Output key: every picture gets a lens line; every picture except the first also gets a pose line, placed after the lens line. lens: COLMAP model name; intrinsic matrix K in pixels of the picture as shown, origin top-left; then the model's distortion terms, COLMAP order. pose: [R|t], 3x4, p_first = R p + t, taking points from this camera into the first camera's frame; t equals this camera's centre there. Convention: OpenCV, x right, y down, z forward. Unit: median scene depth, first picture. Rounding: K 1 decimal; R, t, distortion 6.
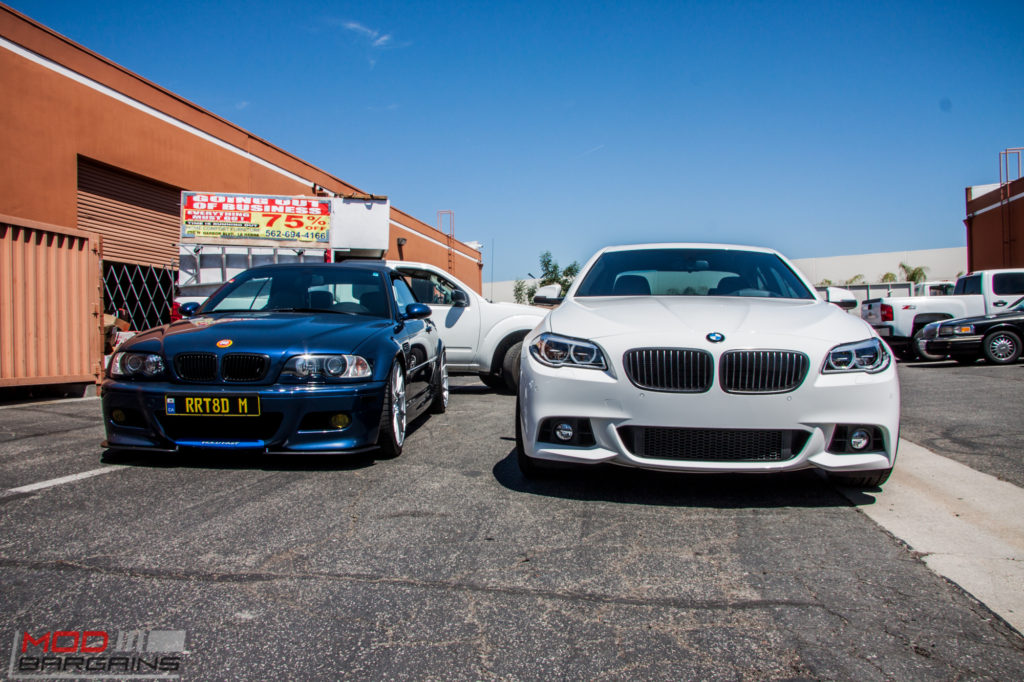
lens RADIAL K [[787.1, 0, 513.8], [0, 787.1, 339.4], [0, 0, 1]] dist [-0.097579, 0.072377]
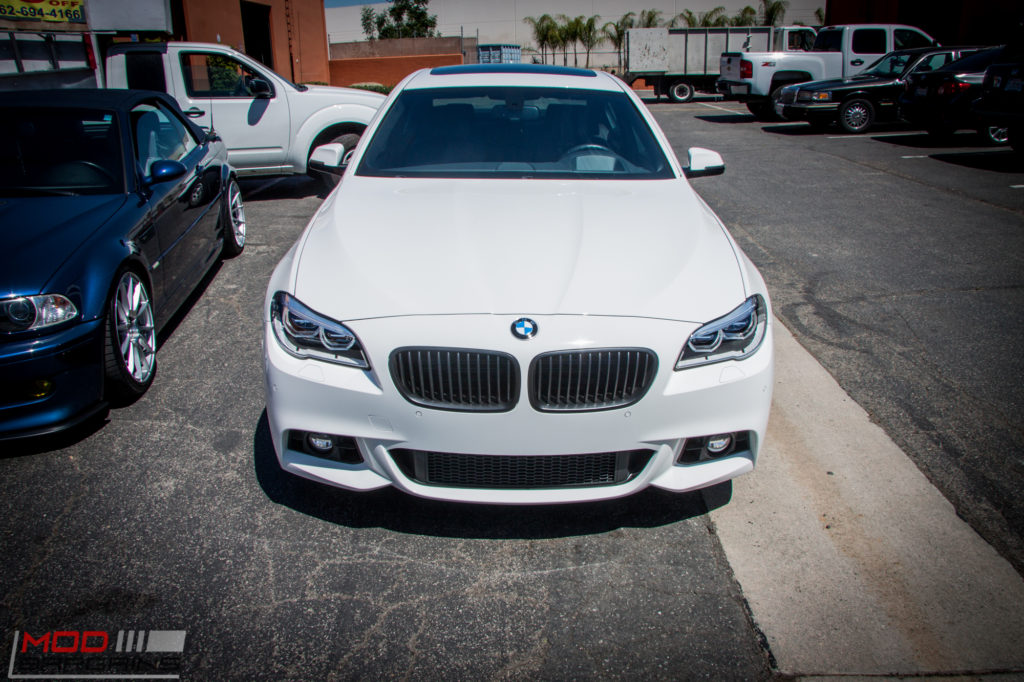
lens RADIAL K [[787.1, 0, 515.3], [0, 787.1, 338.3], [0, 0, 1]] dist [-0.097579, 0.072377]
pose [[0.983748, -0.067415, 0.166421, 0.038663], [0.010326, 0.946550, 0.322392, -0.060042], [-0.179259, -0.315434, 0.931862, 0.103773]]
